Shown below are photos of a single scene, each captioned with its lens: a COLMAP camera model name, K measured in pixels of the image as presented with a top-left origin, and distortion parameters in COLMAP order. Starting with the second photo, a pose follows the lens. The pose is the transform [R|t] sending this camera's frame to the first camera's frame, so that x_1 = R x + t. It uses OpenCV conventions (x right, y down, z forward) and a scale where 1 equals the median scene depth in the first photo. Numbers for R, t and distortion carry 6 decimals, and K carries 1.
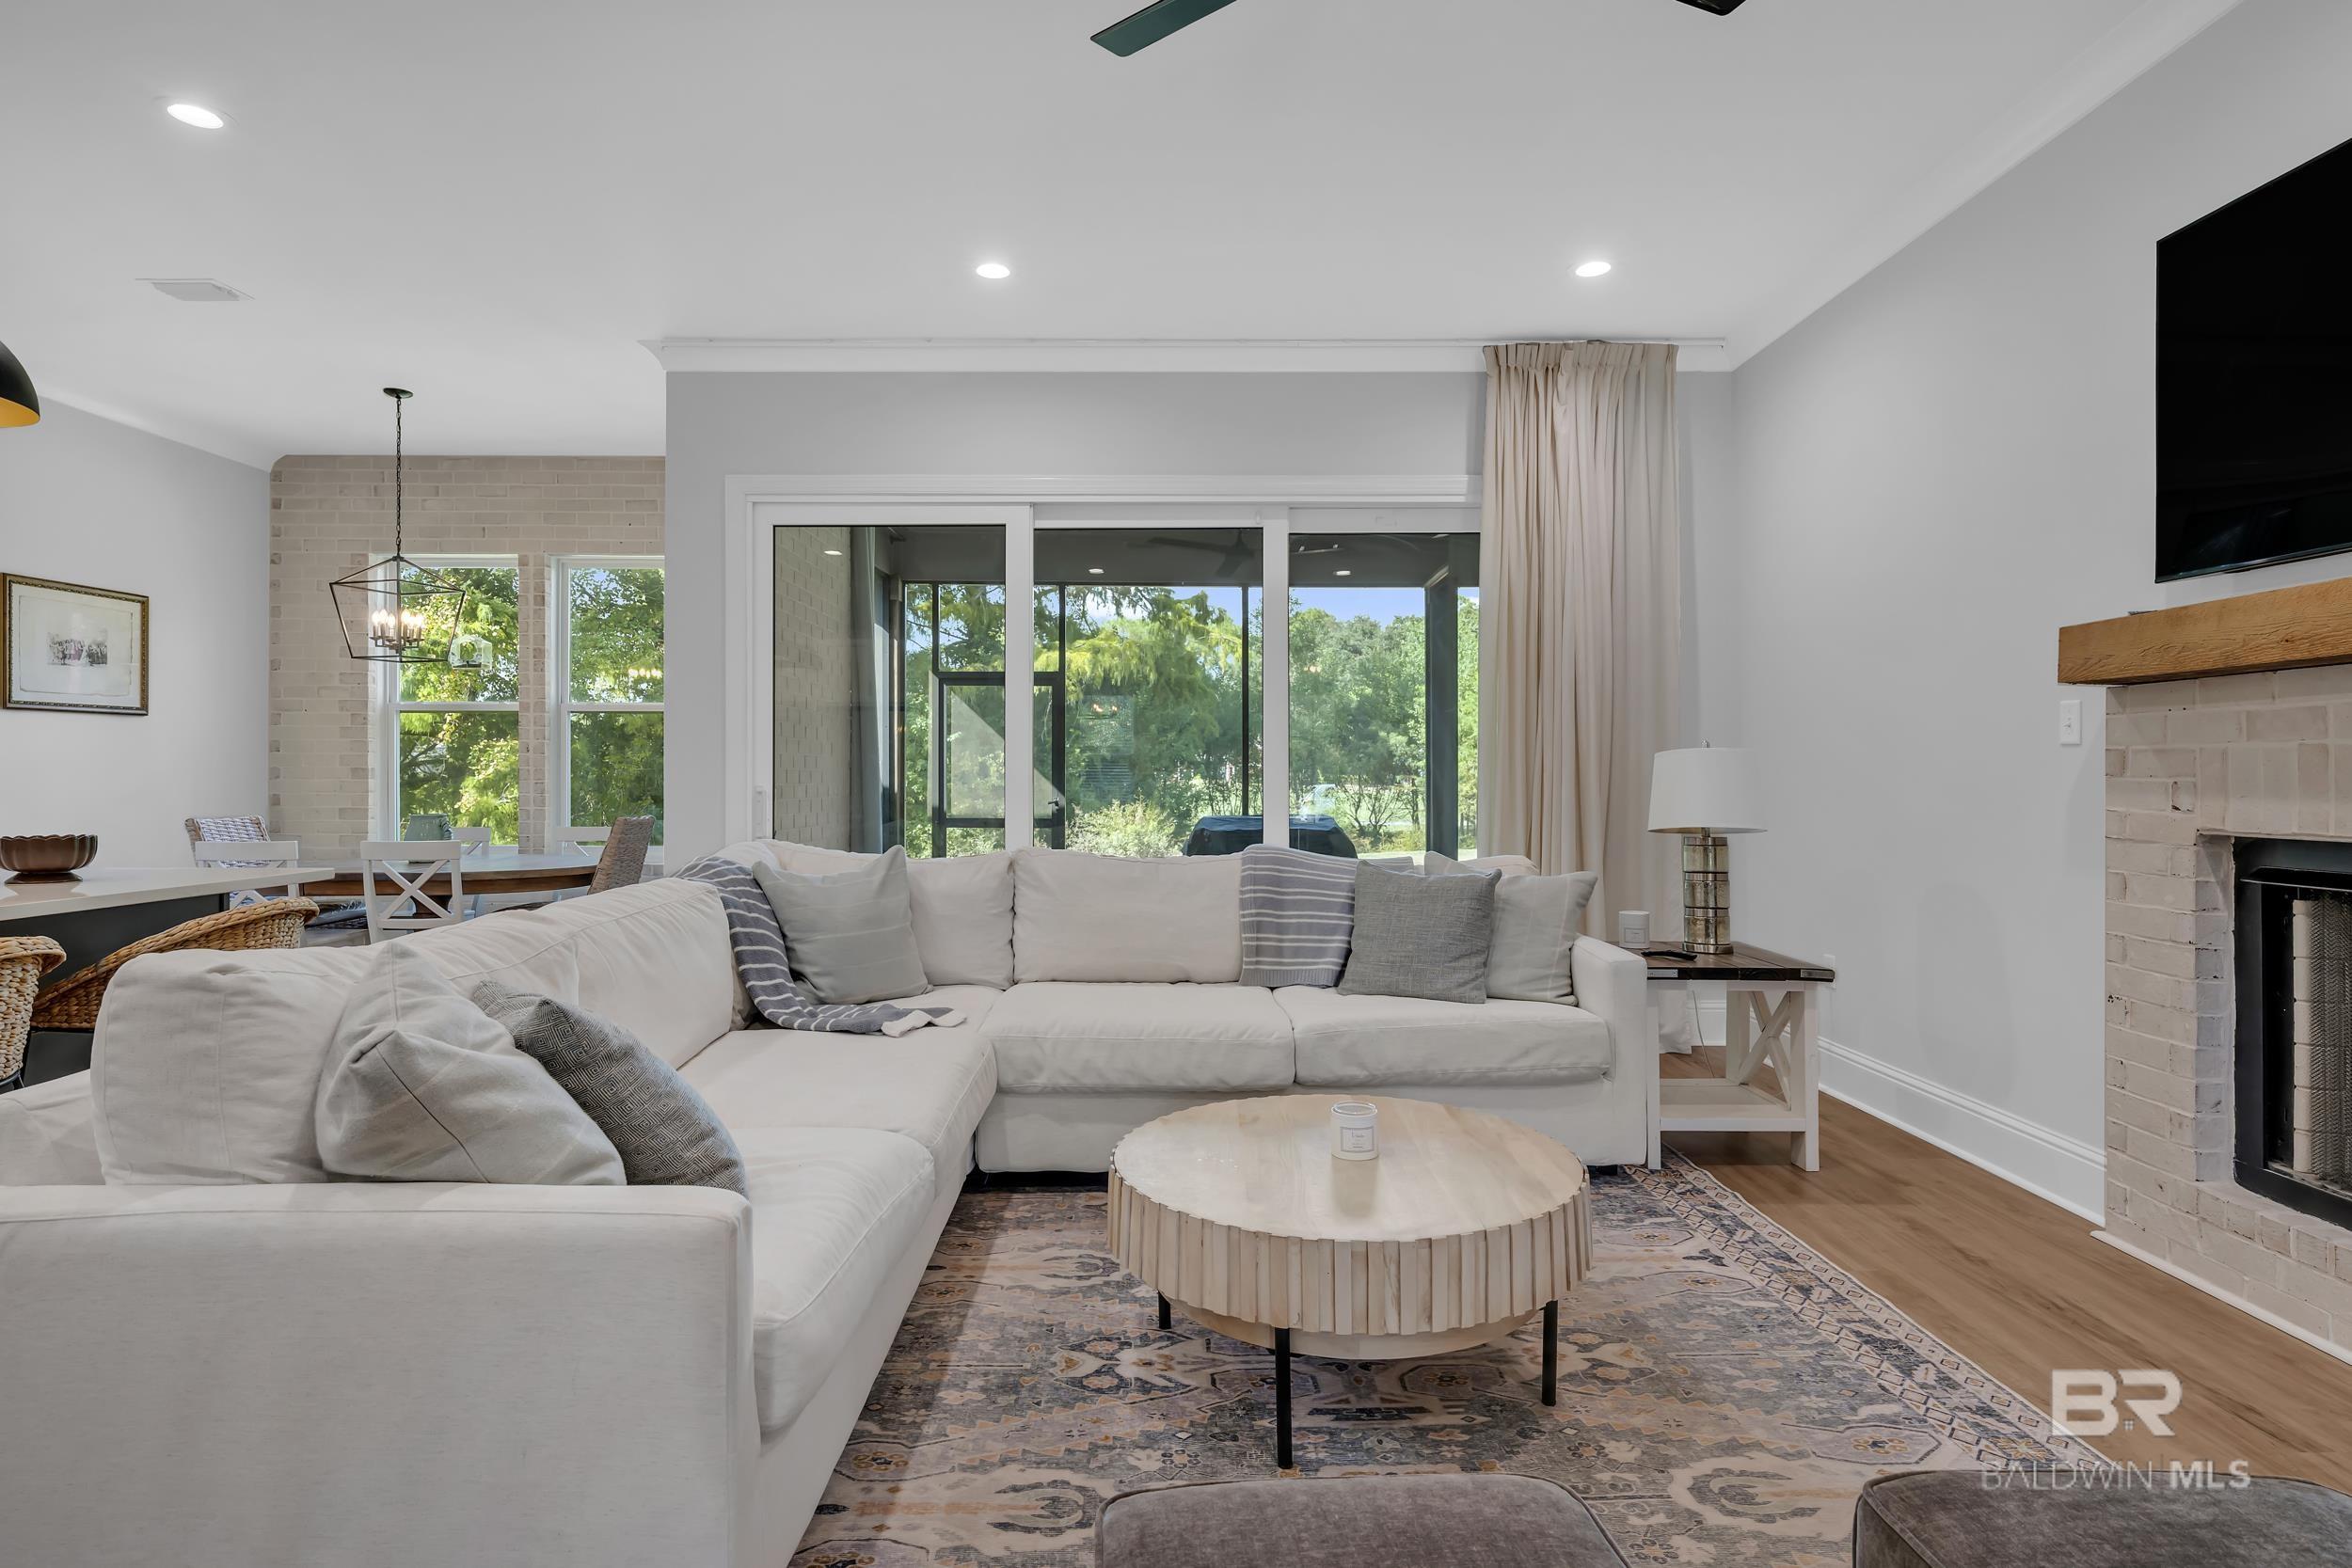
lens RADIAL K [[1211.7, 0, 1170.4], [0, 1211.7, 775.8], [0, 0, 1]] dist [0.002342, 0.001105]
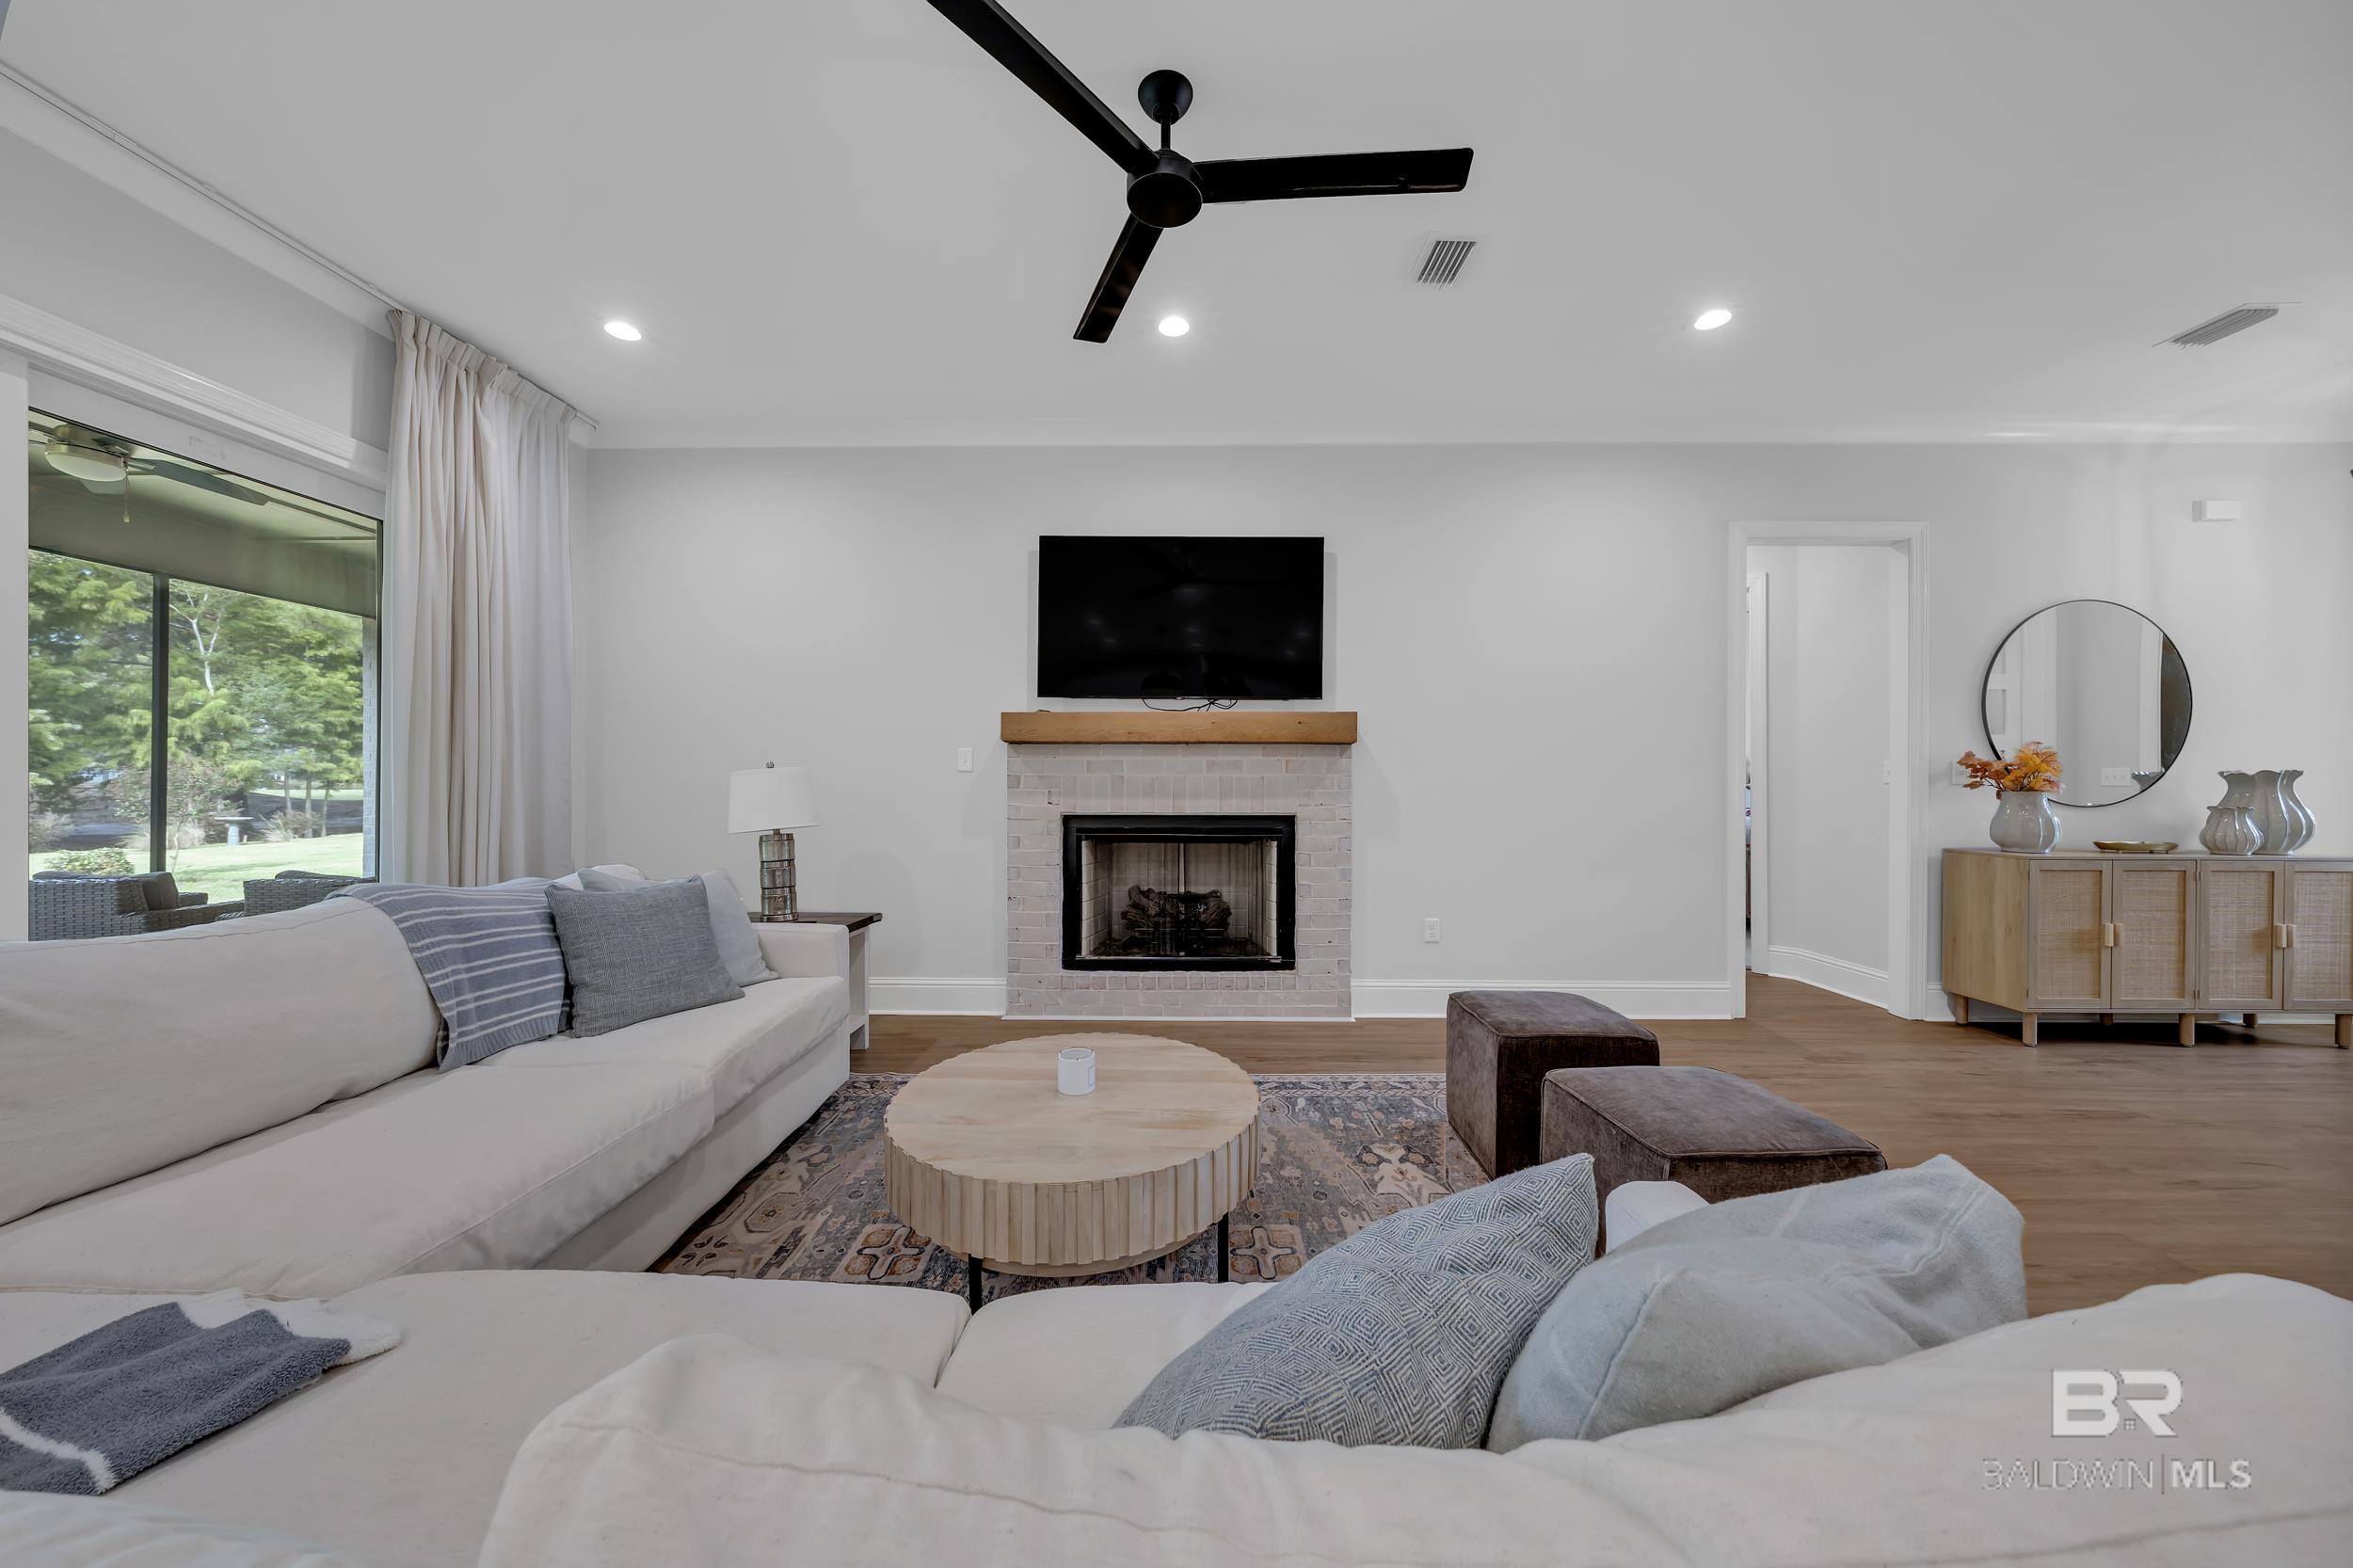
lens RADIAL K [[795.5, 0, 1182.7], [0, 795.5, 781.9], [0, 0, 1]] dist [-0.002960, -0.000179]
pose [[0.015017, 0.004041, 0.999879, -0.417994], [-0.002504, 0.999989, -0.004004, -0.004296], [-0.999884, -0.002443, 0.015027, 0.536012]]
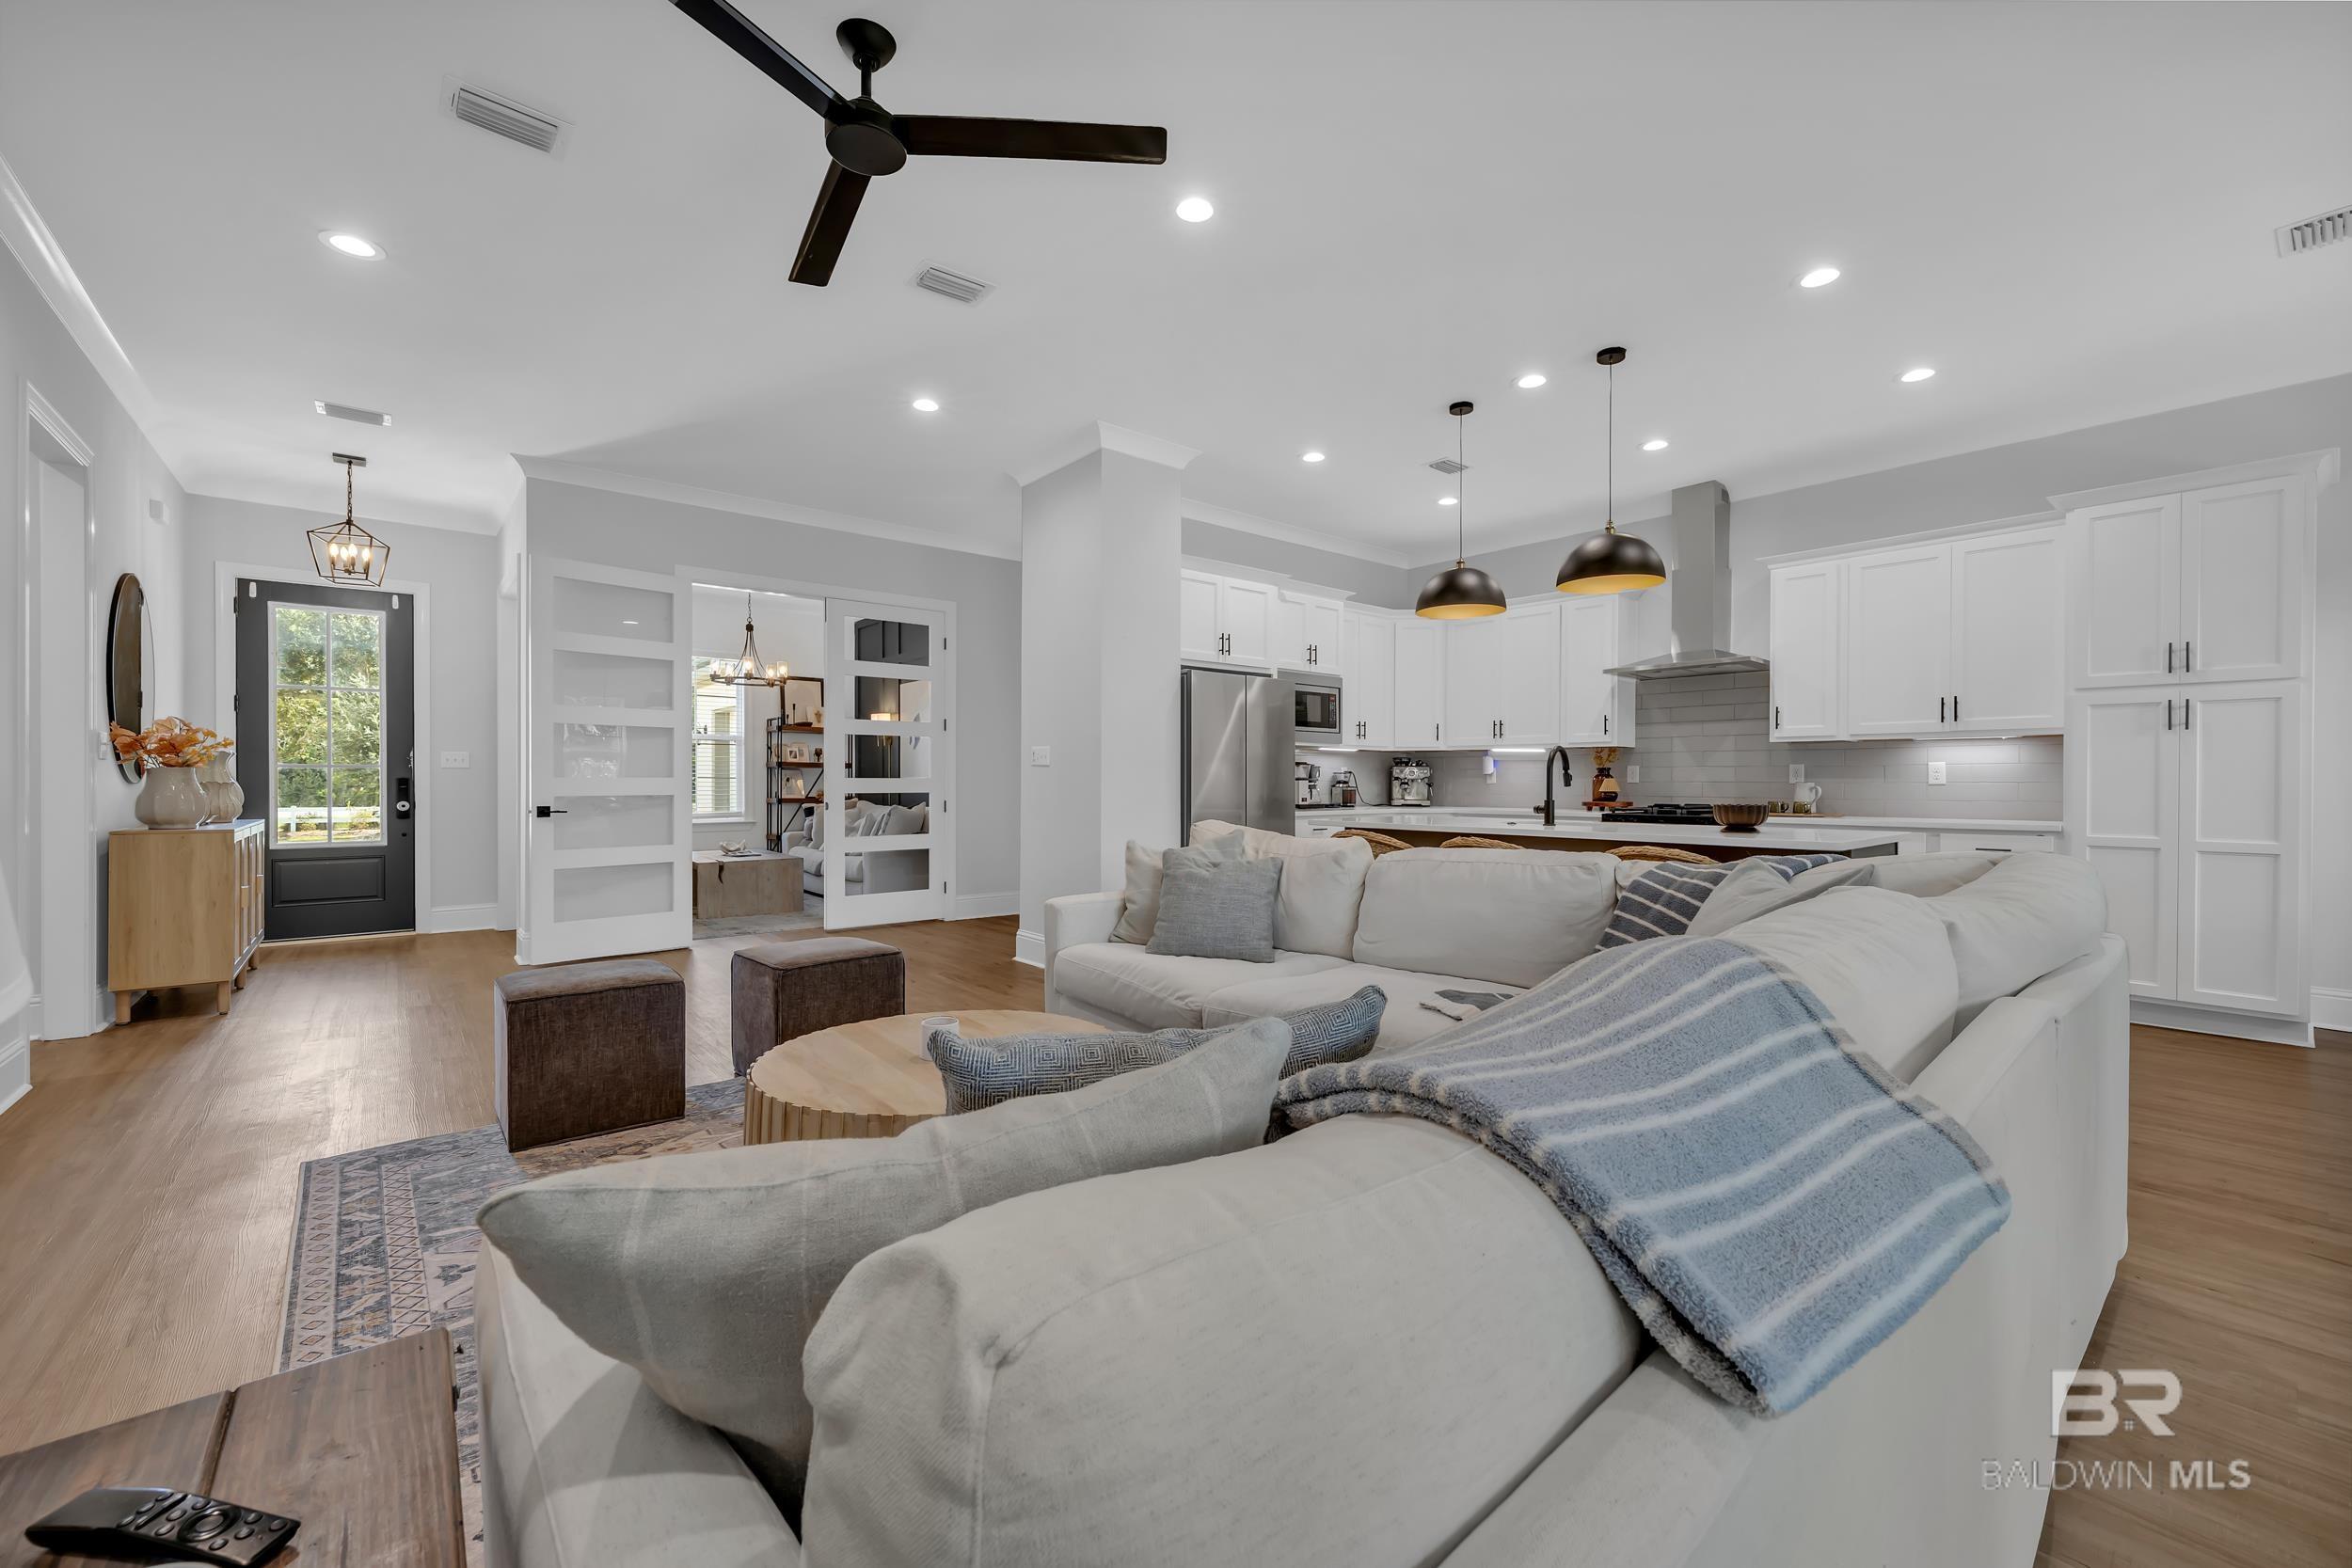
lens RADIAL K [[941.2, 0, 1181.1], [0, 941.2, 786.8], [0, 0, 1]] dist [-0.001356, 0.000275]
pose [[-0.765606, 0.002615, -0.643304, 0.359350], [-0.001579, 0.999981, 0.005944, 0.015236], [0.643307, 0.005567, -0.765588, 1.166610]]
